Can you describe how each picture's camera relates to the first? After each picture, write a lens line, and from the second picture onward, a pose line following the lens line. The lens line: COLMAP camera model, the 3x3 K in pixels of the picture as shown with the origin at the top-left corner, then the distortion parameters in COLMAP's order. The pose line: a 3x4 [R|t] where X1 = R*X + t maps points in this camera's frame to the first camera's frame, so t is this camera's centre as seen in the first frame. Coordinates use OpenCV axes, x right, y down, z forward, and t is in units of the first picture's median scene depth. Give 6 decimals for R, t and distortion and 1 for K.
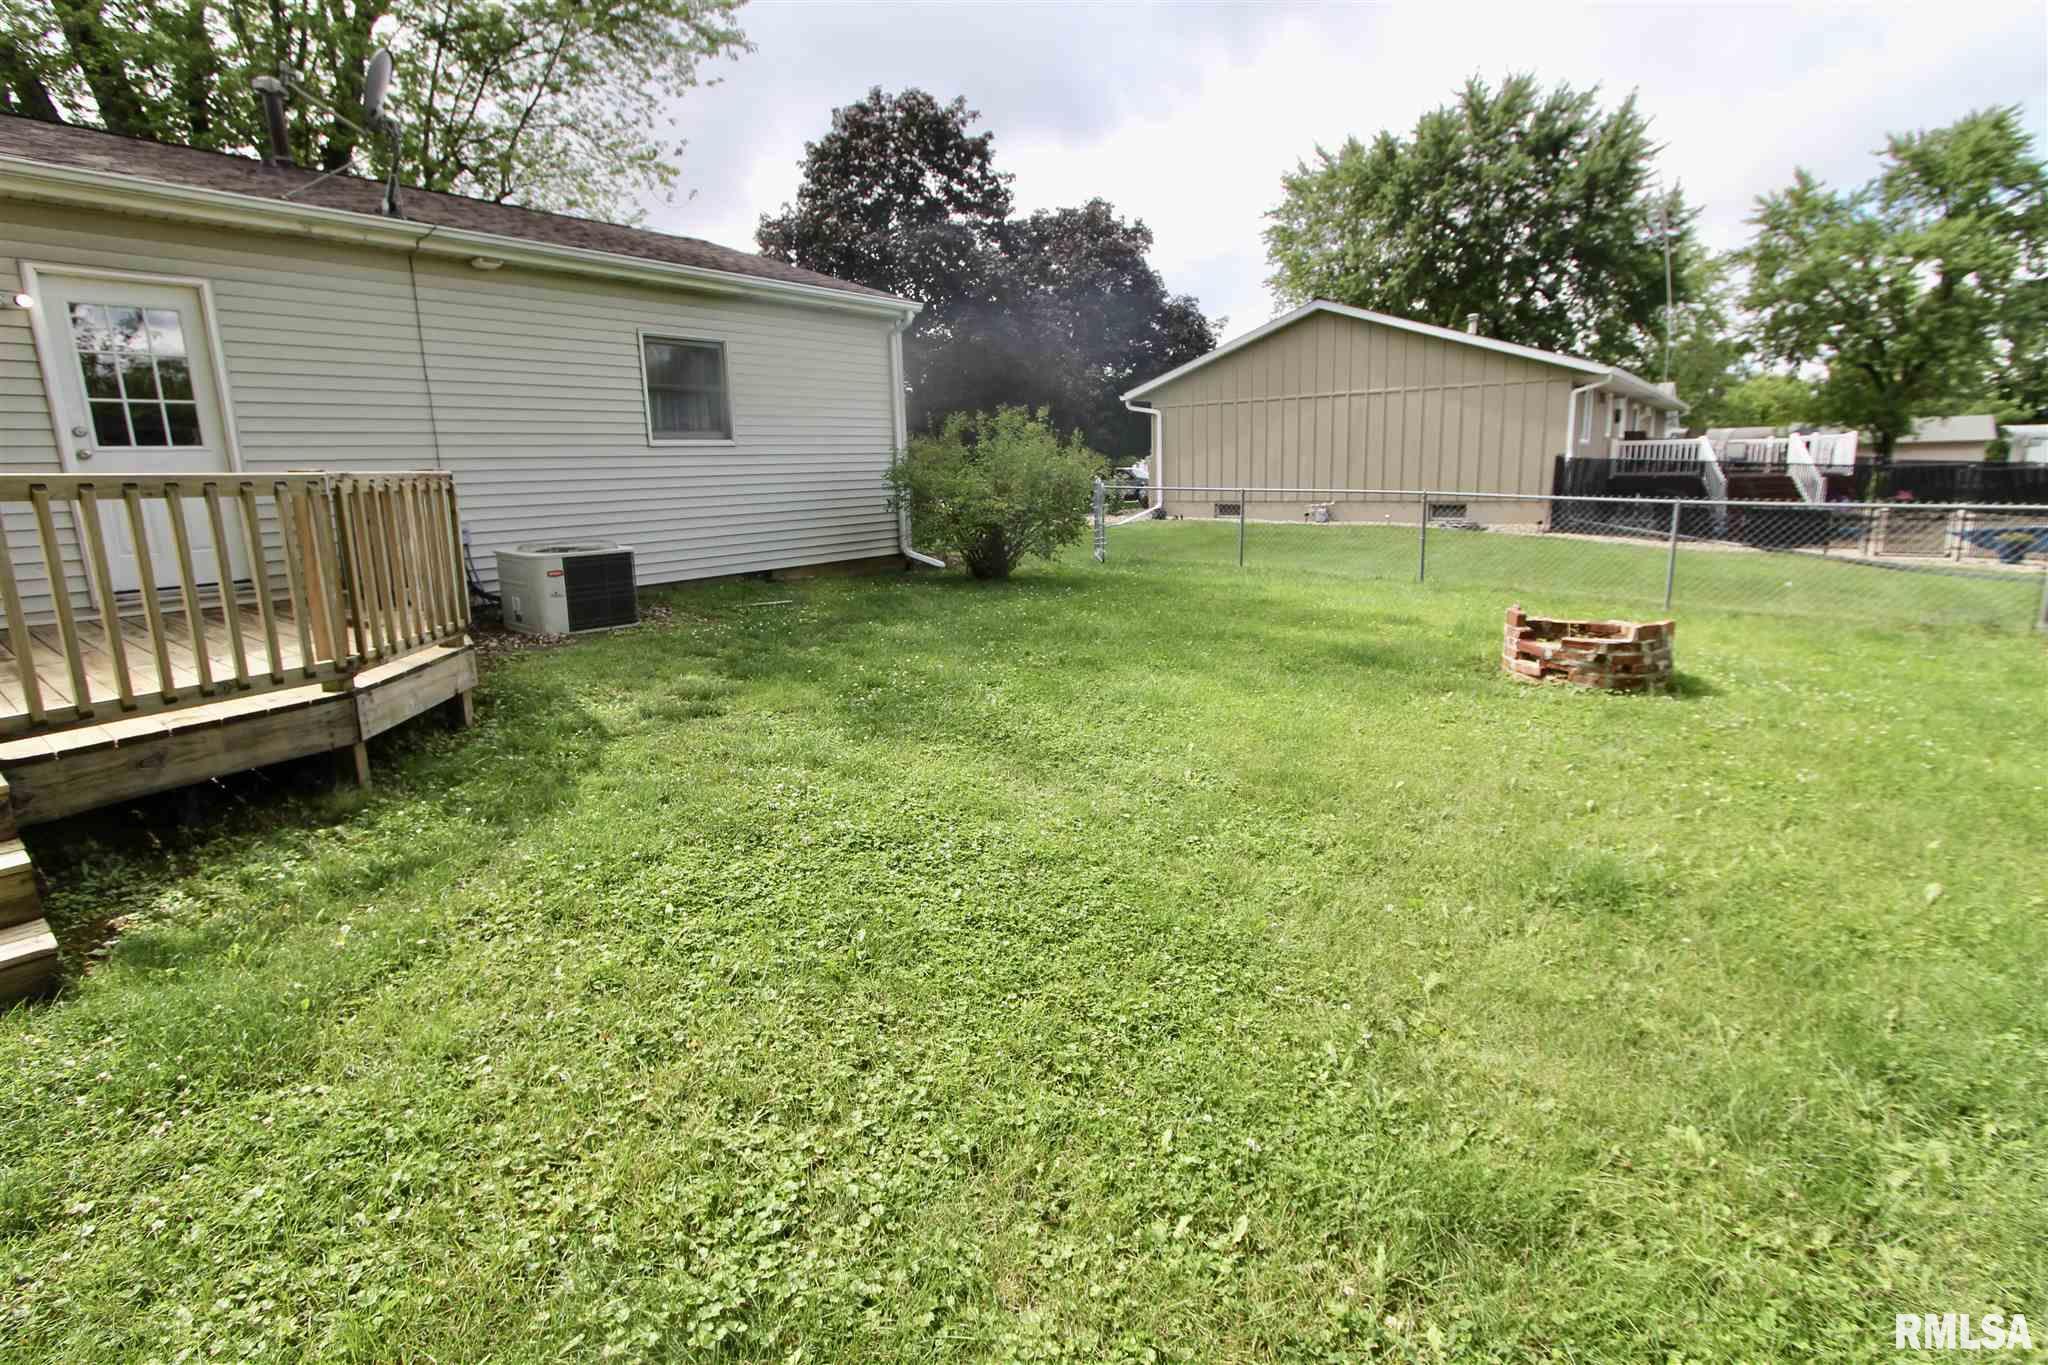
lens RADIAL K [[939.0, 0, 1025.5], [0, 939.0, 652.4], [0, 0, 1]] dist [-0.019357, 0.003844]
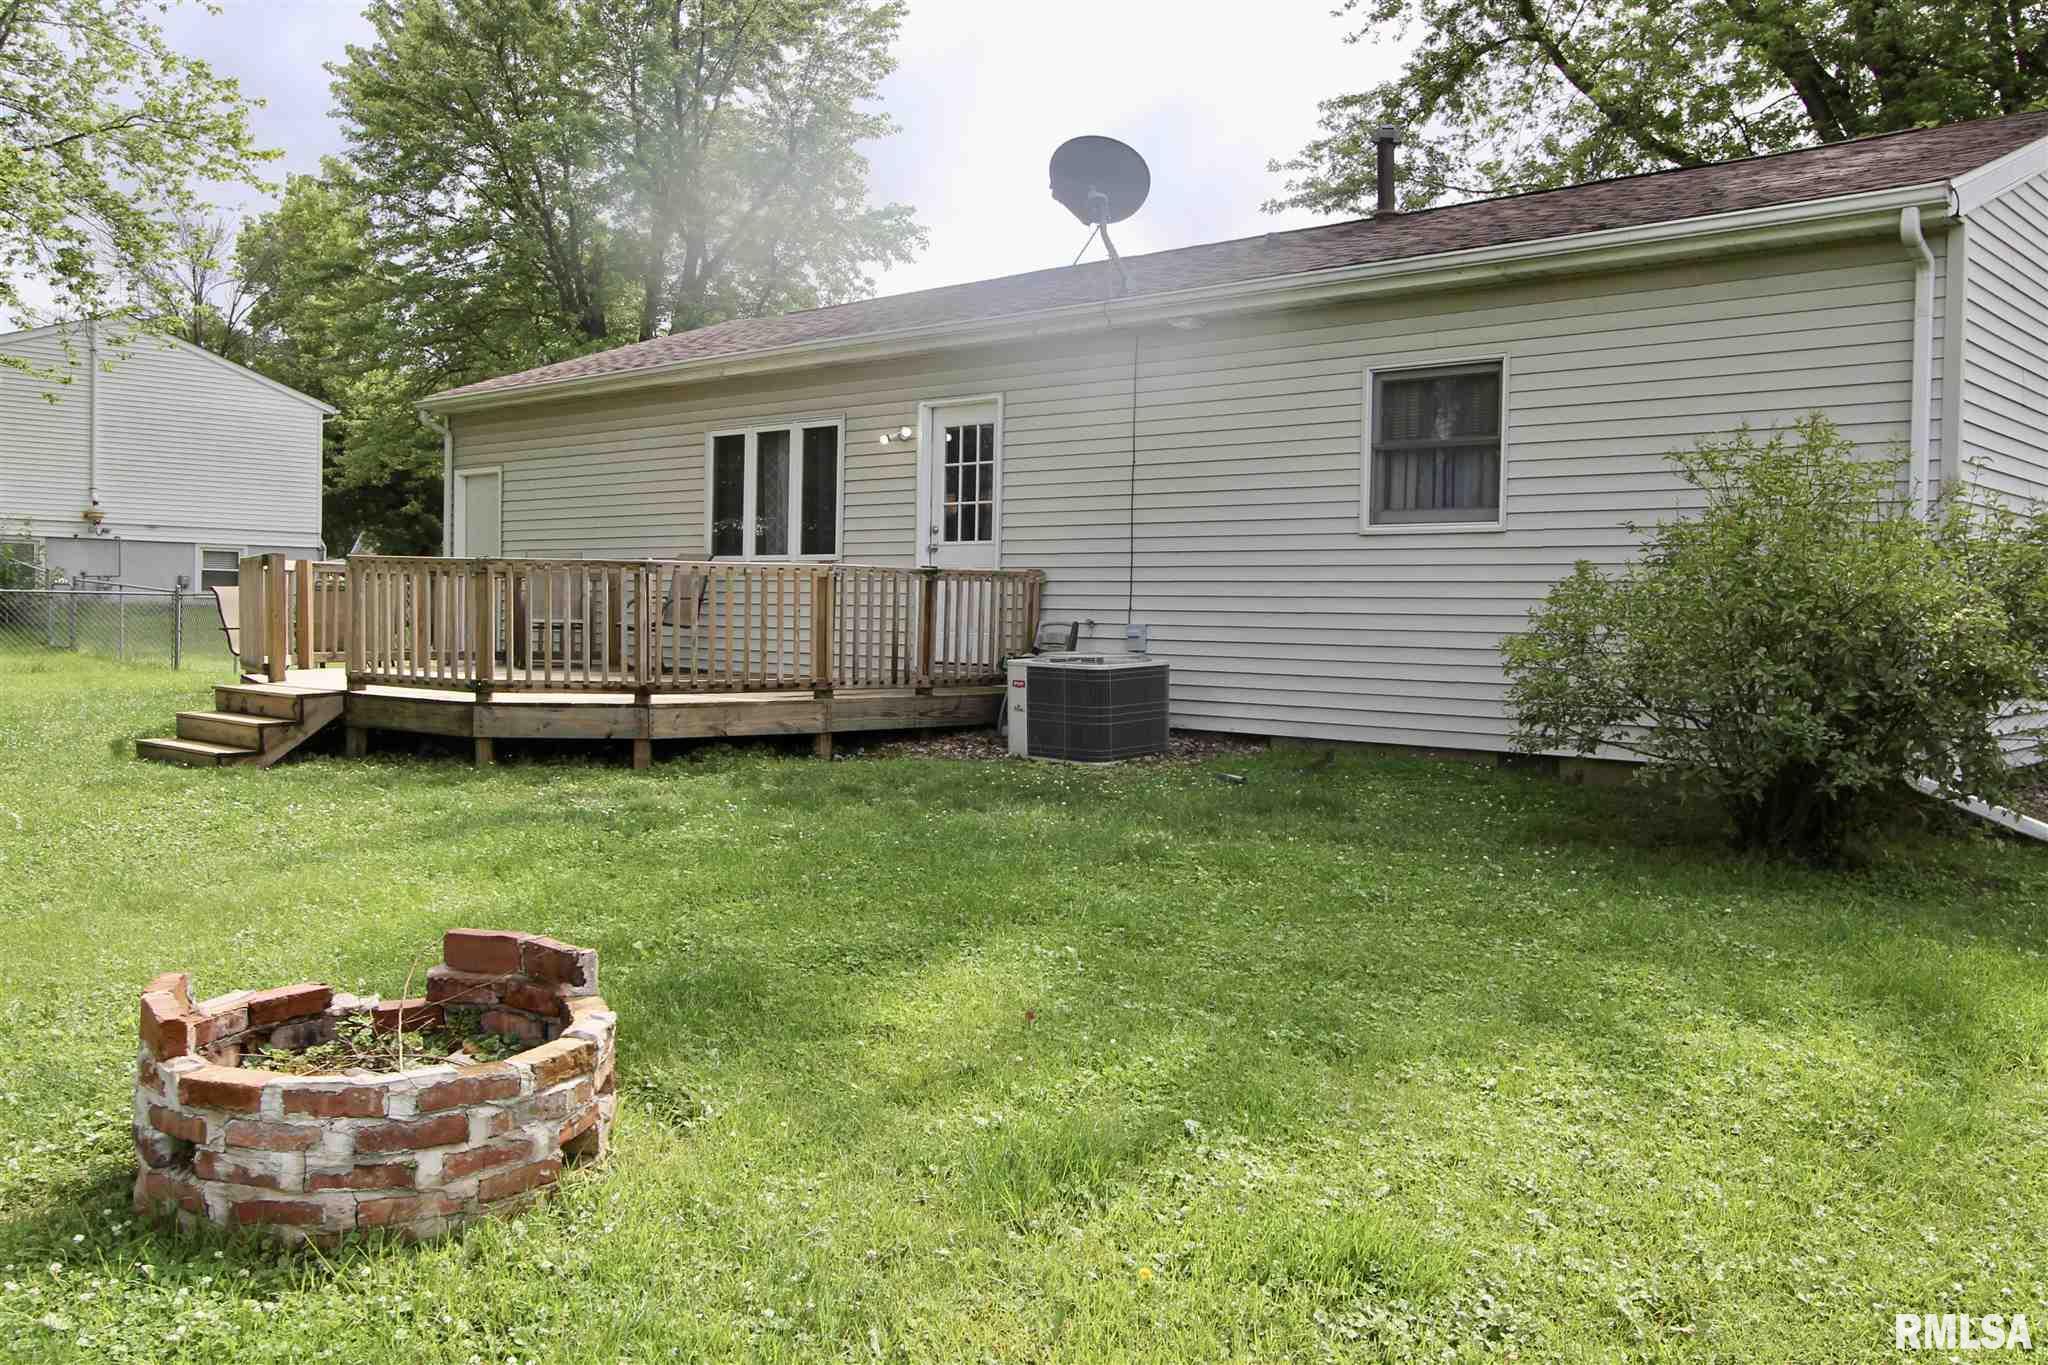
lens RADIAL K [[1684.2, 0, 1024.0], [0, 1684.2, 682.5], [0, 0, 1]] dist [0.000630, 0.000096]
pose [[-0.057161, 0.067480, -0.996082, 0.177404], [-0.207572, 0.975107, 0.077970, -0.035449], [0.976548, 0.211216, -0.041732, 0.184080]]
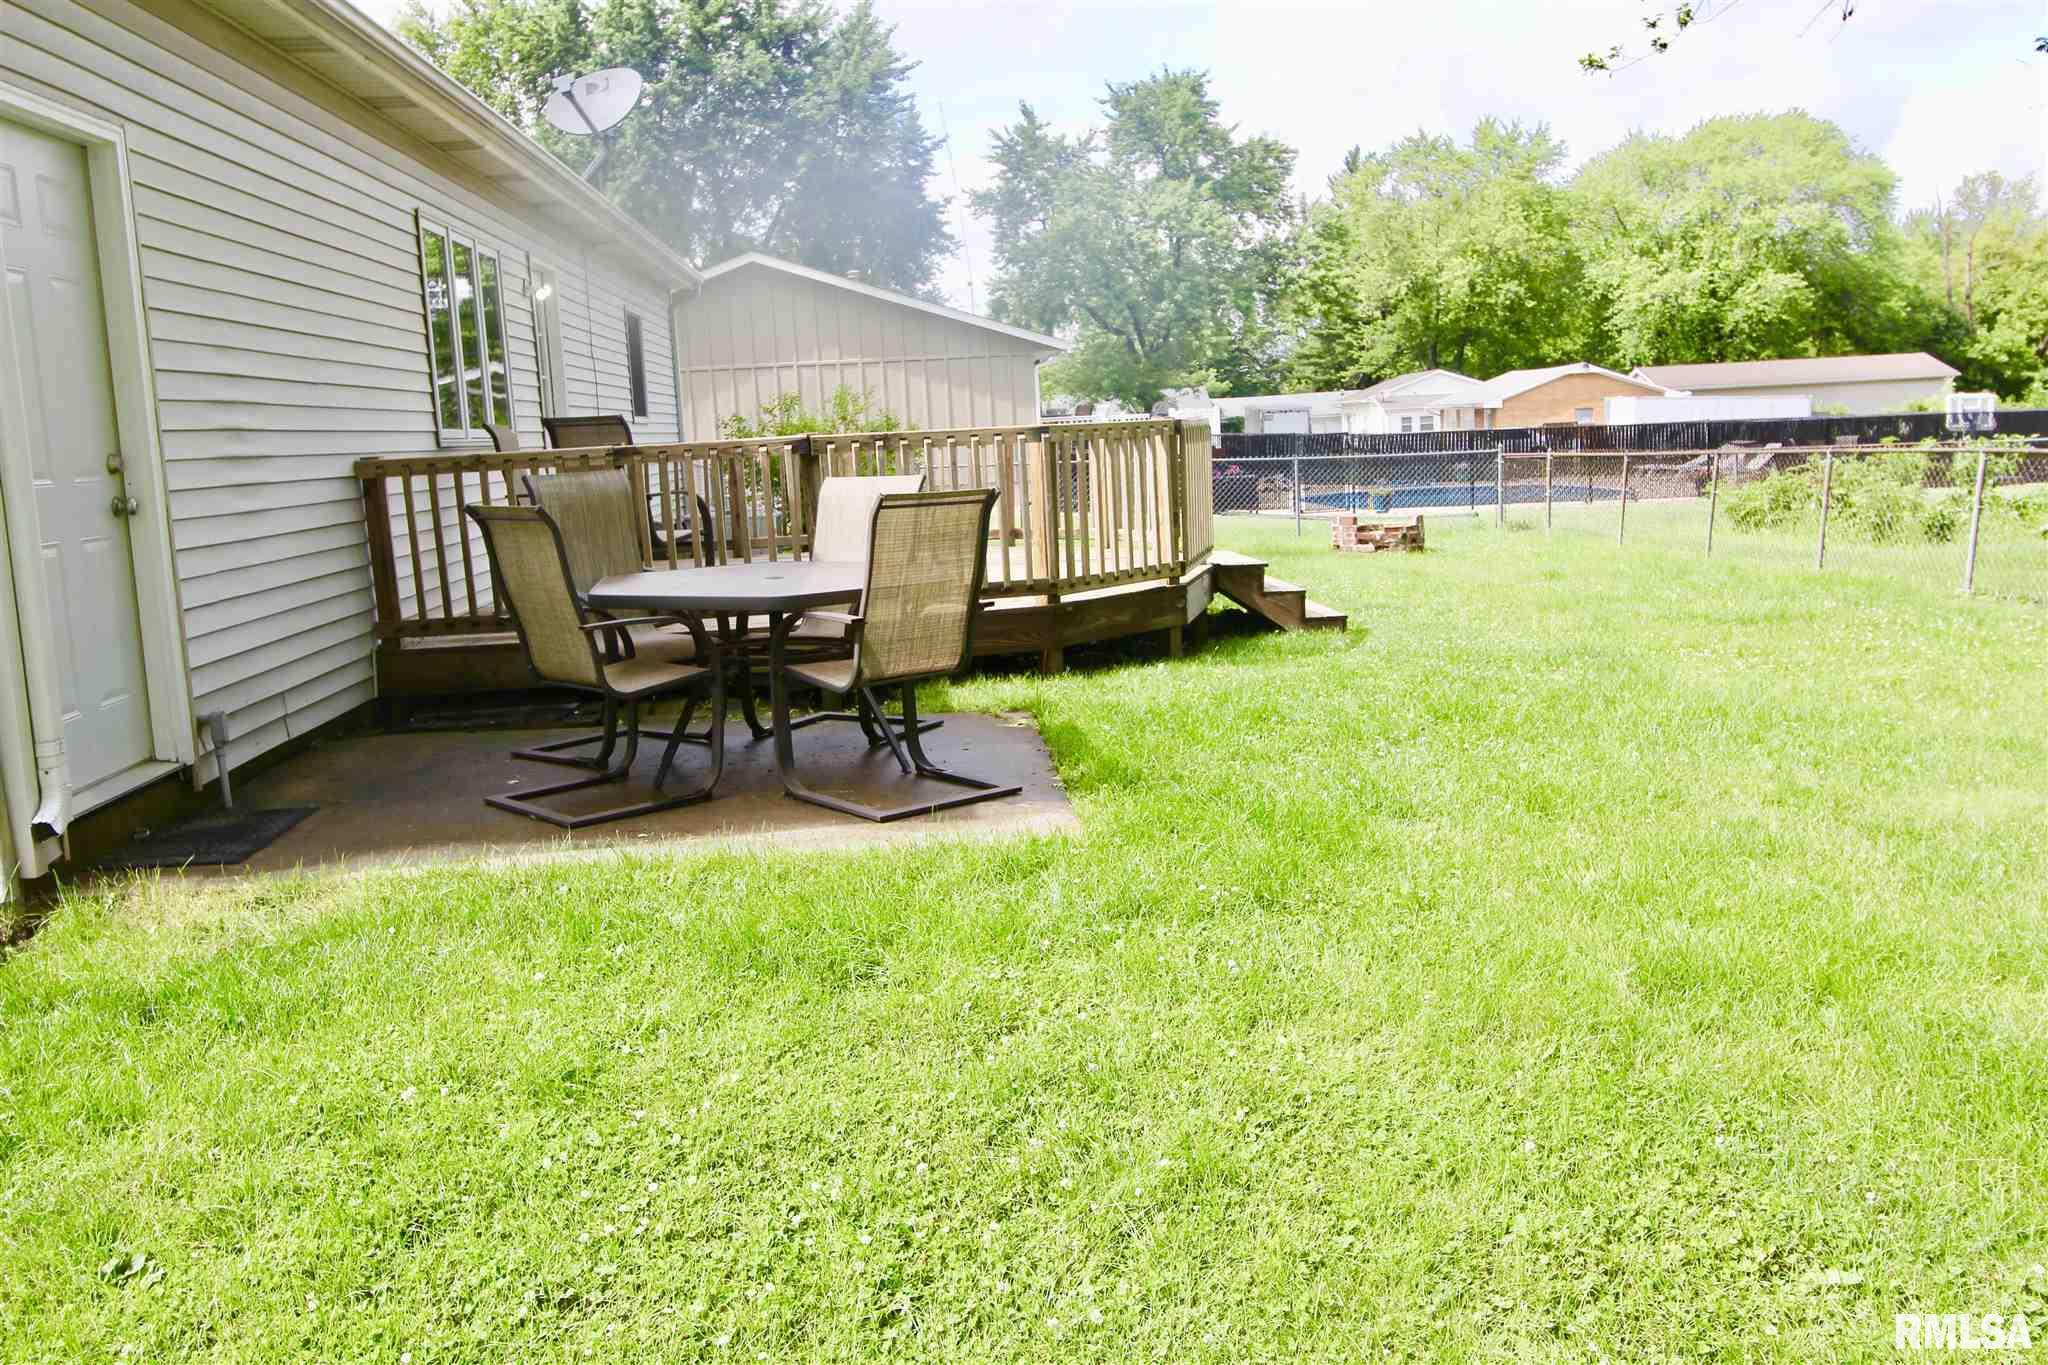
lens RADIAL K [[1708.4, 0, 1018.3], [0, 1708.4, 649.3], [0, 0, 1]] dist [0.006637, 0.002177]
pose [[0.742543, -0.094996, 0.663027, -0.287807], [0.156803, 0.987038, -0.034188, 0.029898], [-0.651185, 0.129351, 0.747814, -0.122137]]
